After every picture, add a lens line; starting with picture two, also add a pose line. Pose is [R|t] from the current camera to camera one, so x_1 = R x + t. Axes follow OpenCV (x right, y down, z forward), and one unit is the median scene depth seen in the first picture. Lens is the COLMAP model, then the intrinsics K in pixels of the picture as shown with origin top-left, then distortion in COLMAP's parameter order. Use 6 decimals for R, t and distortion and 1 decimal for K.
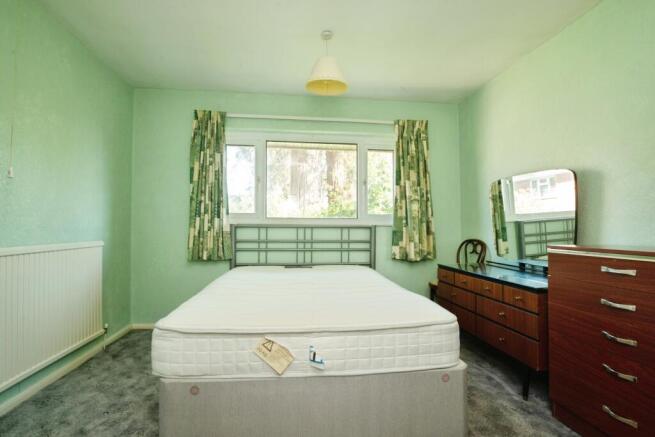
lens RADIAL K [[324.5, 0, 324.1], [0, 324.5, 218.0], [0, 0, 1]] dist [-0.026601, -0.000143]
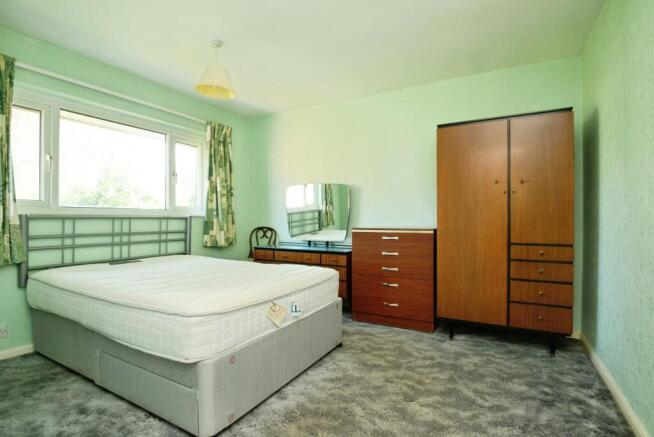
lens RADIAL K [[324.0, 0, 323.6], [0, 324.0, 218.0], [0, 0, 1]] dist [-0.026601, -0.000143]
pose [[0.594972, -0.003698, 0.803738, -0.435405], [-0.020610, 0.999590, 0.019856, -0.001657], [-0.803482, -0.028379, 0.594652, 0.021826]]
